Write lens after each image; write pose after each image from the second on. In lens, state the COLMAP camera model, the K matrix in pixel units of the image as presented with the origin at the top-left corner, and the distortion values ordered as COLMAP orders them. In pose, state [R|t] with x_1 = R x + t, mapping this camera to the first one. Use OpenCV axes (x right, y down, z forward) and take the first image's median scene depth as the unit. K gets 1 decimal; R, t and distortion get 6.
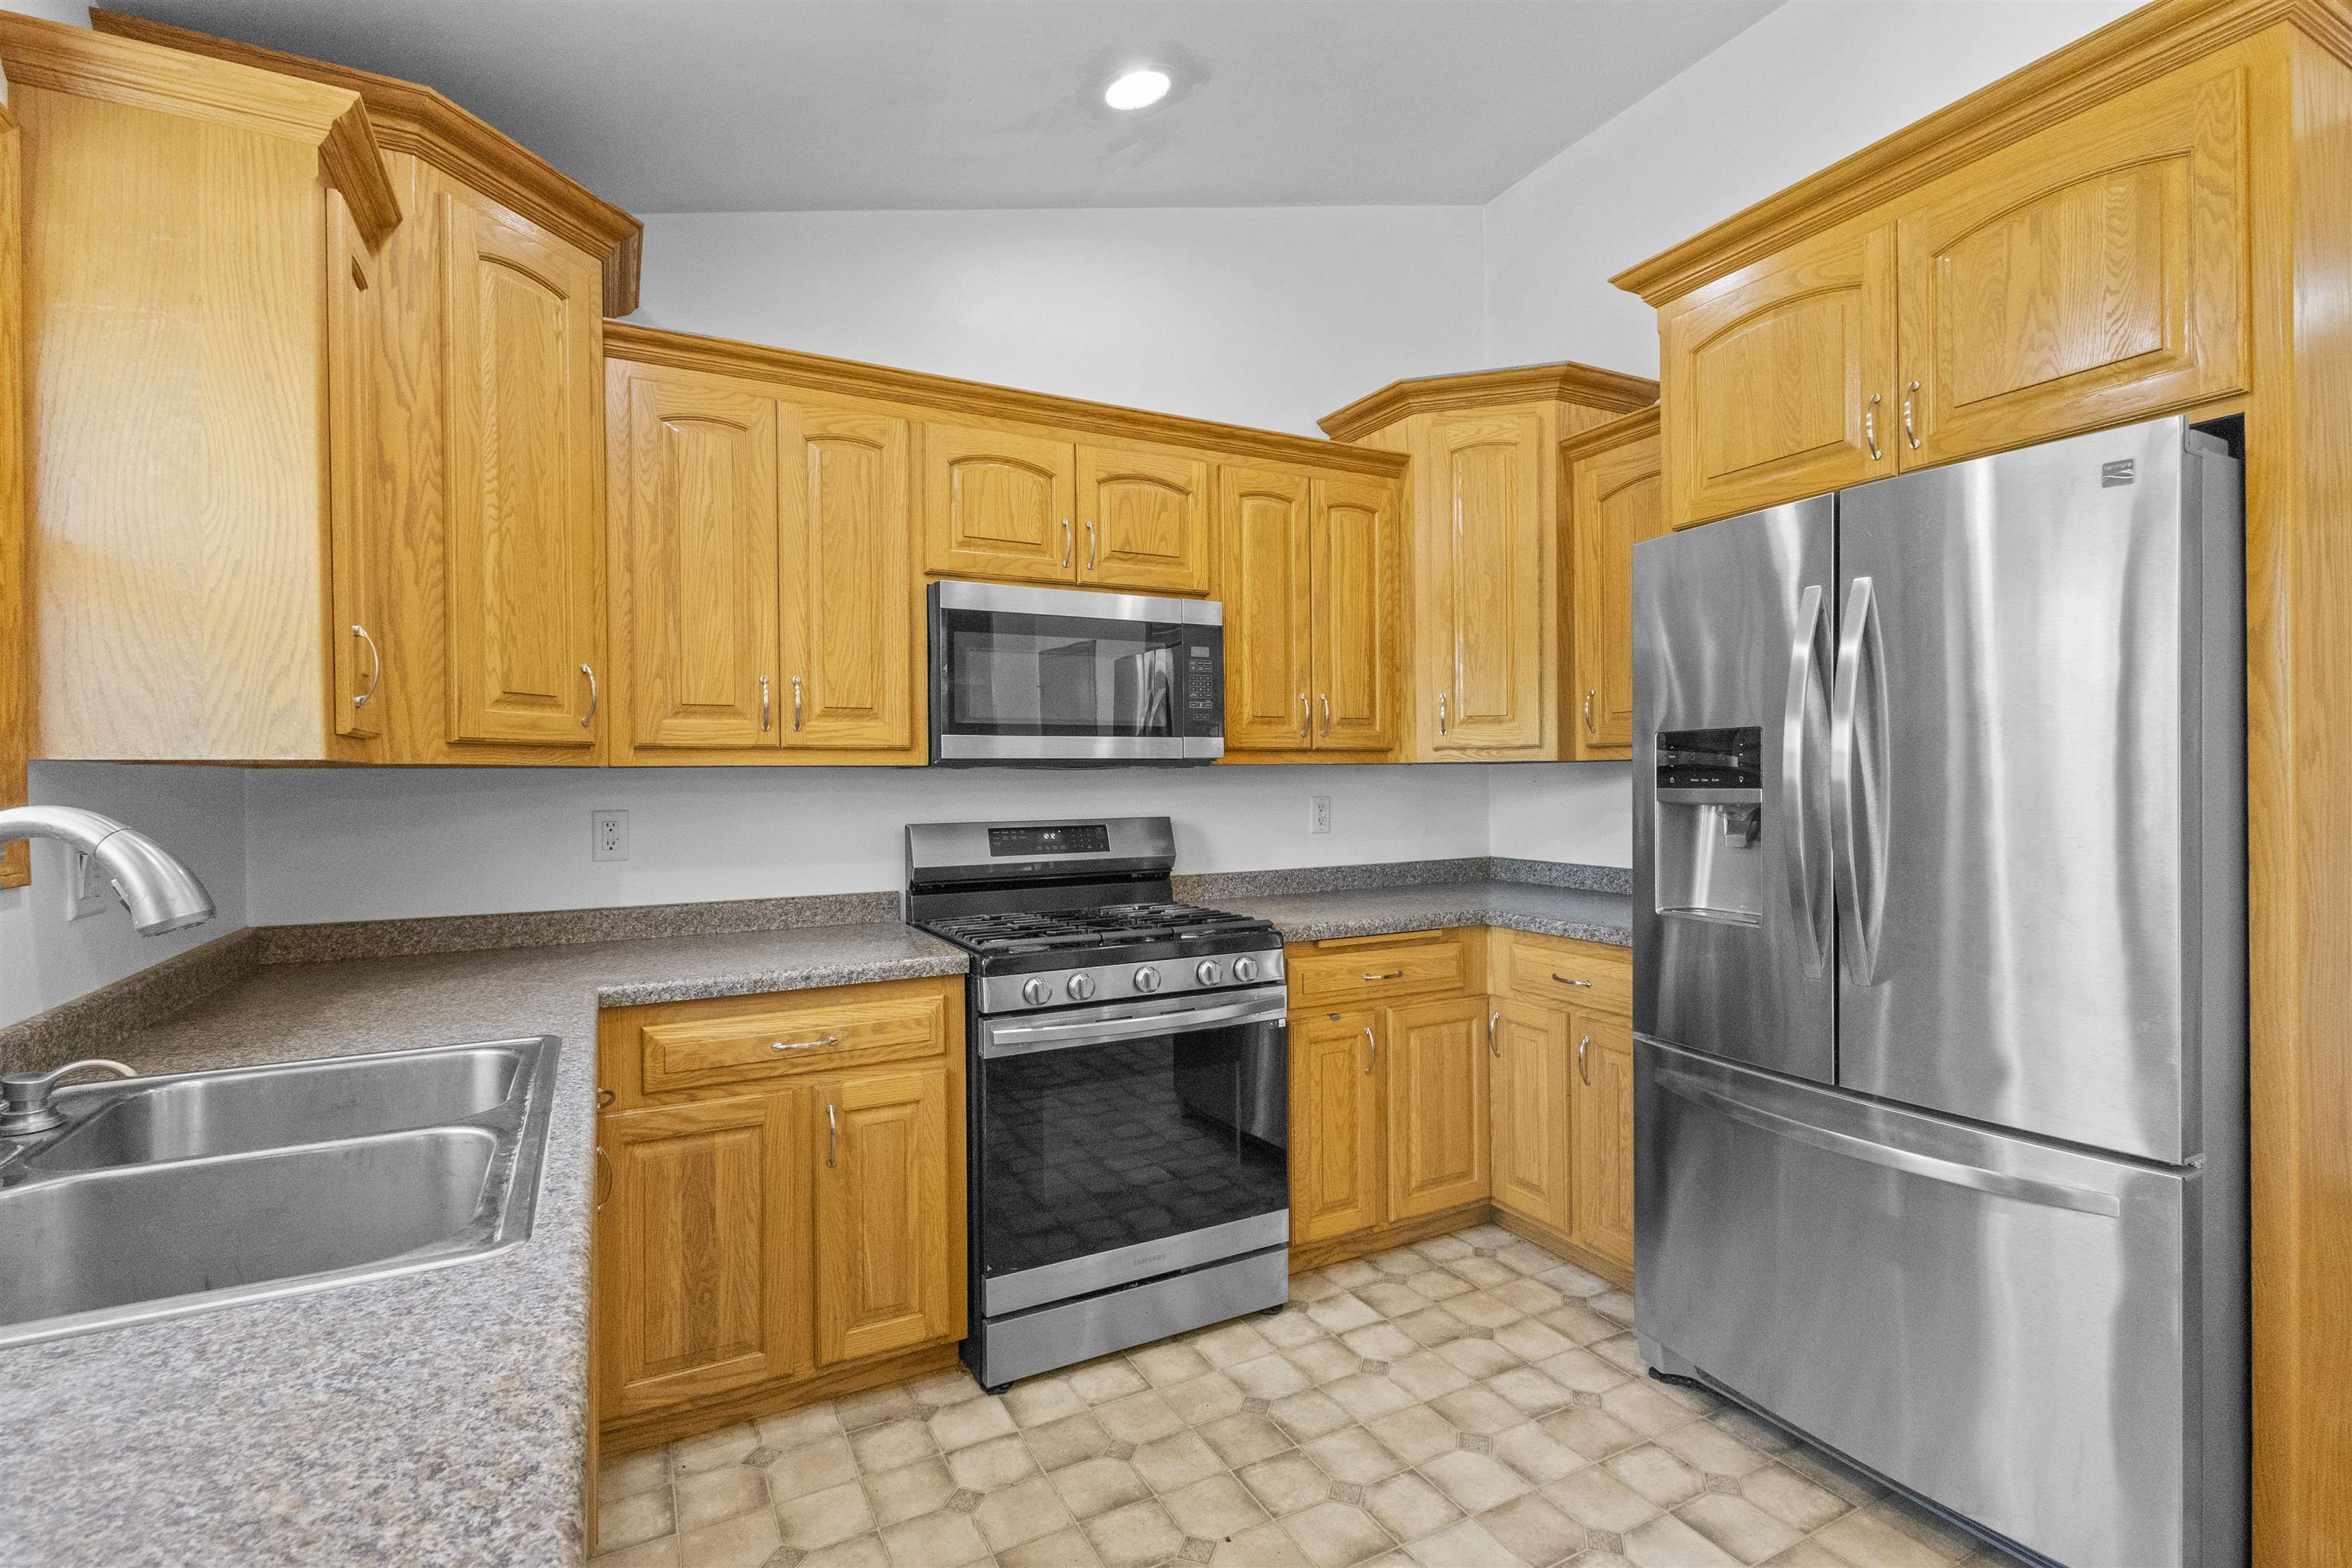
lens RADIAL K [[1072.2, 0, 1171.3], [0, 1072.2, 785.1], [0, 0, 1]] dist [0.006969, -0.001881]
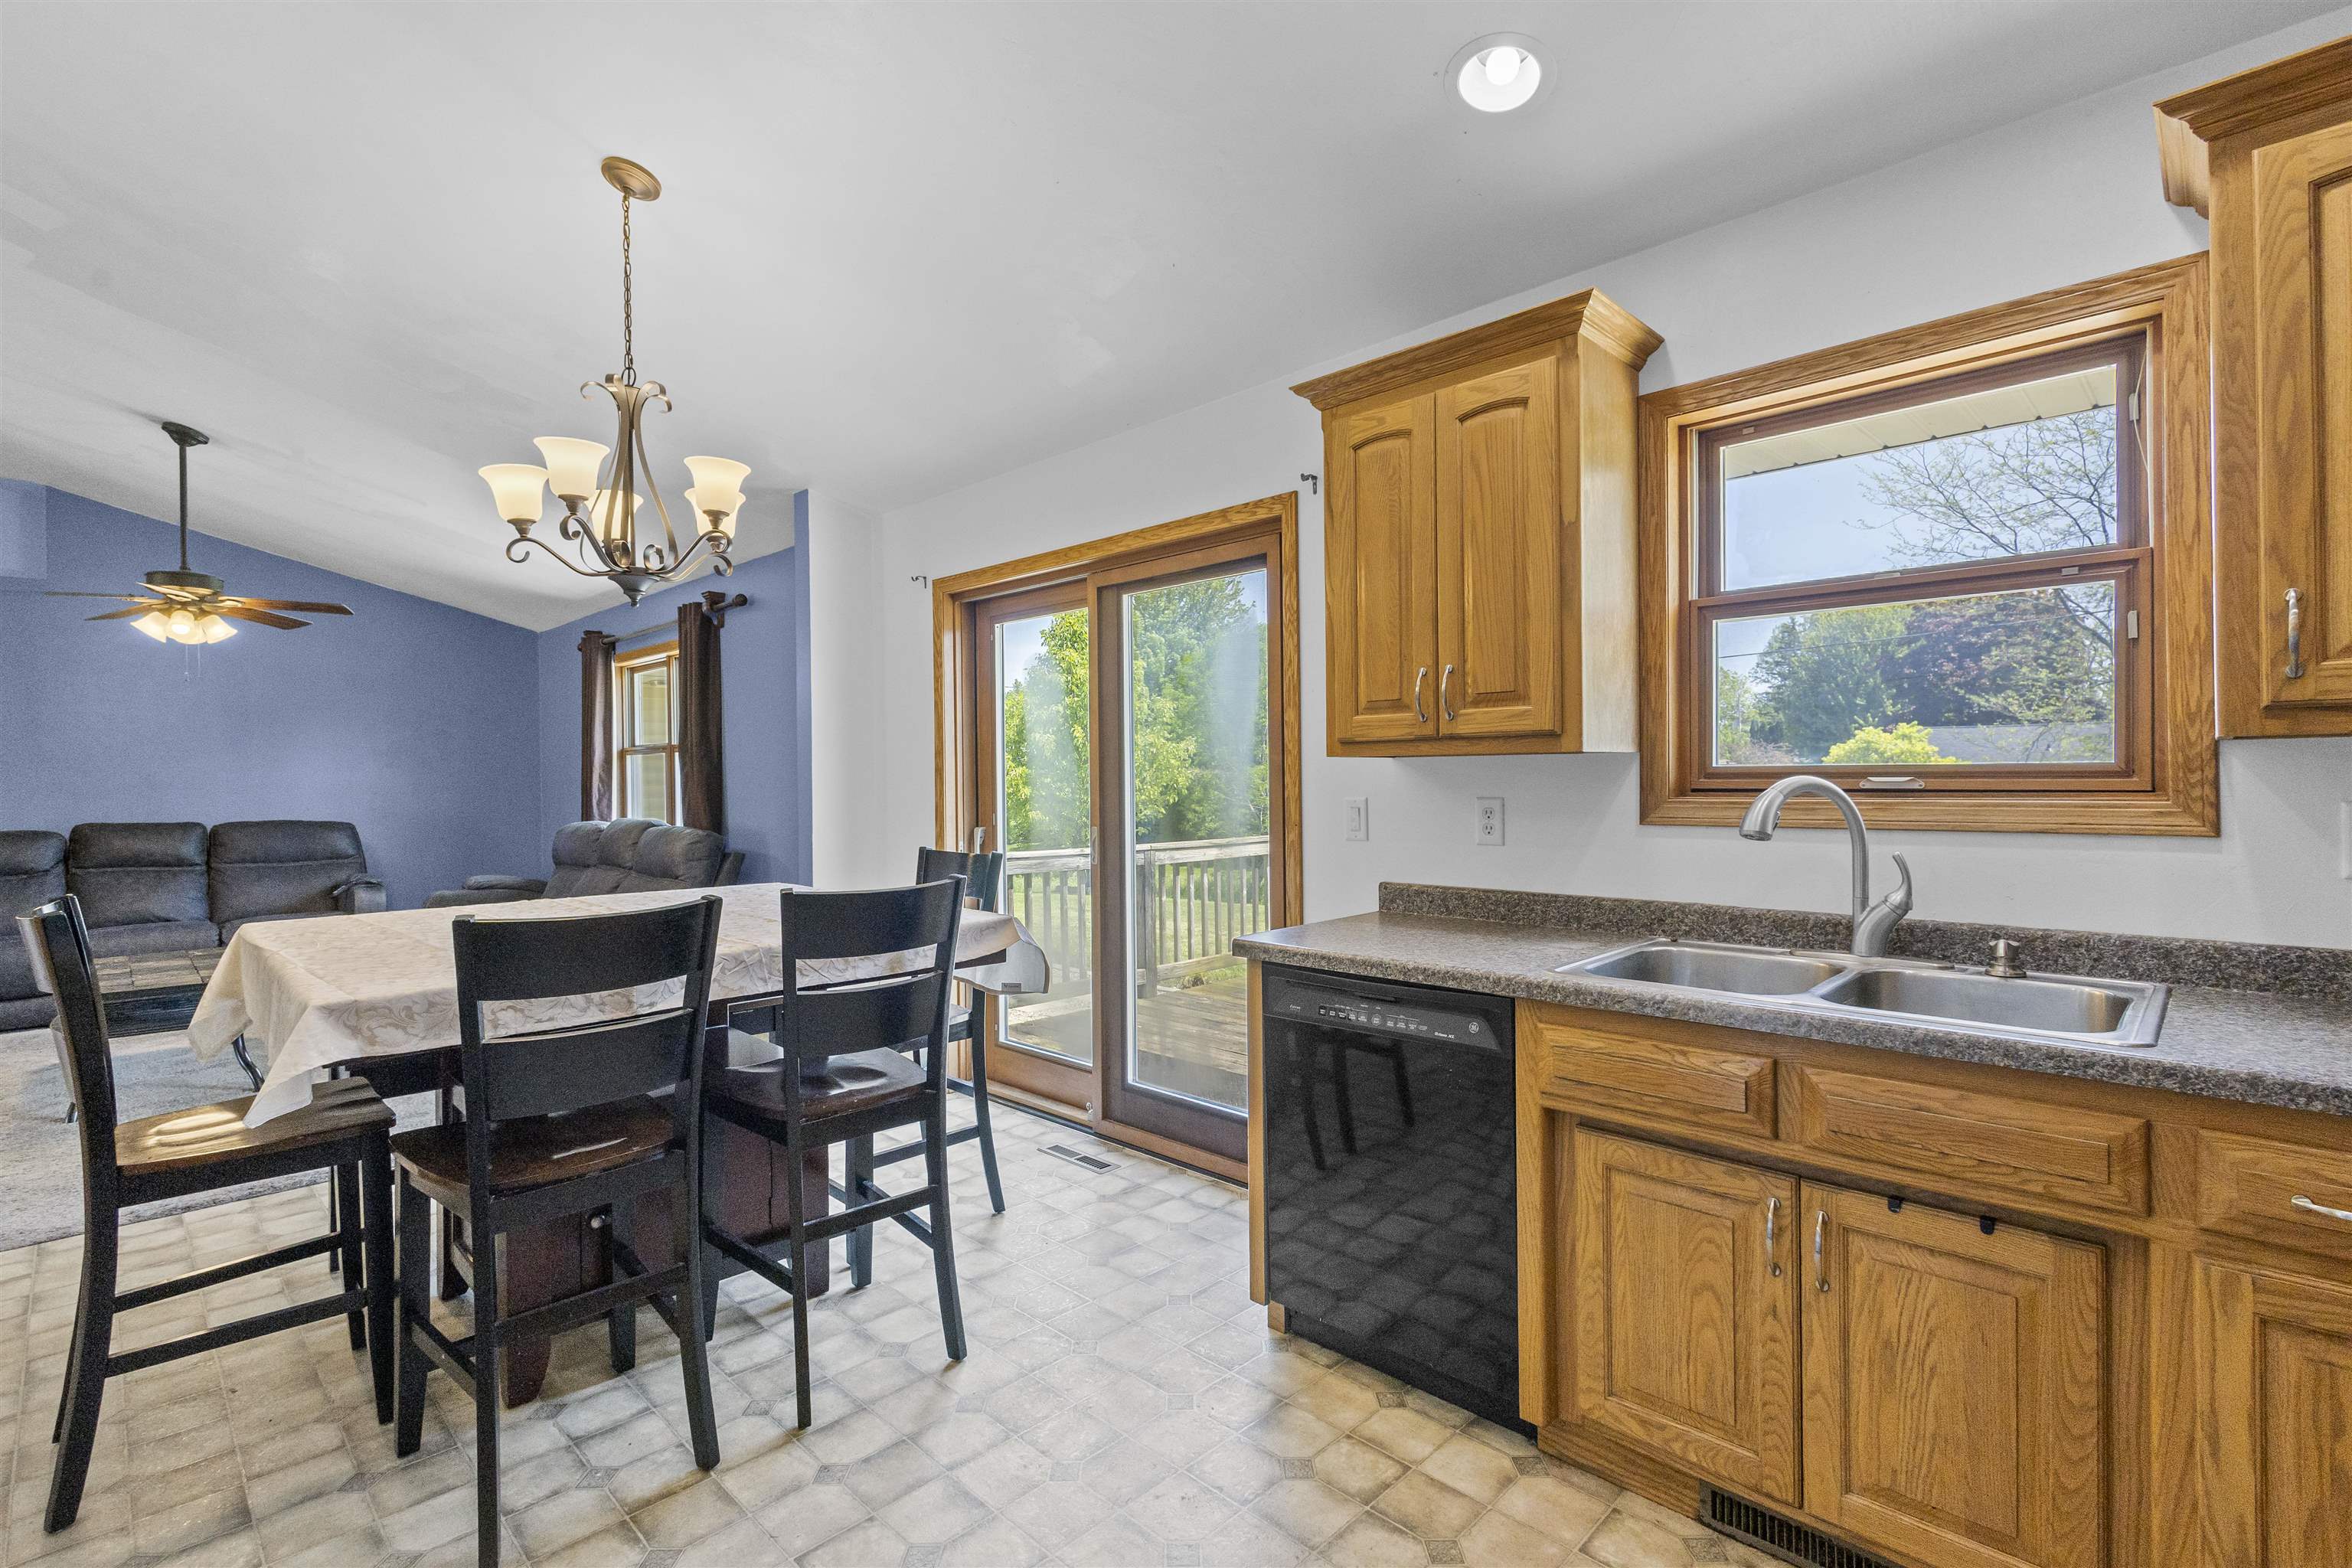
lens RADIAL K [[1072.2, 0, 1157.0], [0, 1072.2, 774.9], [0, 0, 1]] dist [0.006969, -0.001881]
pose [[-0.952497, 0.022567, -0.303711, 0.321033], [0.021966, 0.999744, 0.005394, -0.009911], [0.303755, -0.001534, -0.952749, 1.058951]]
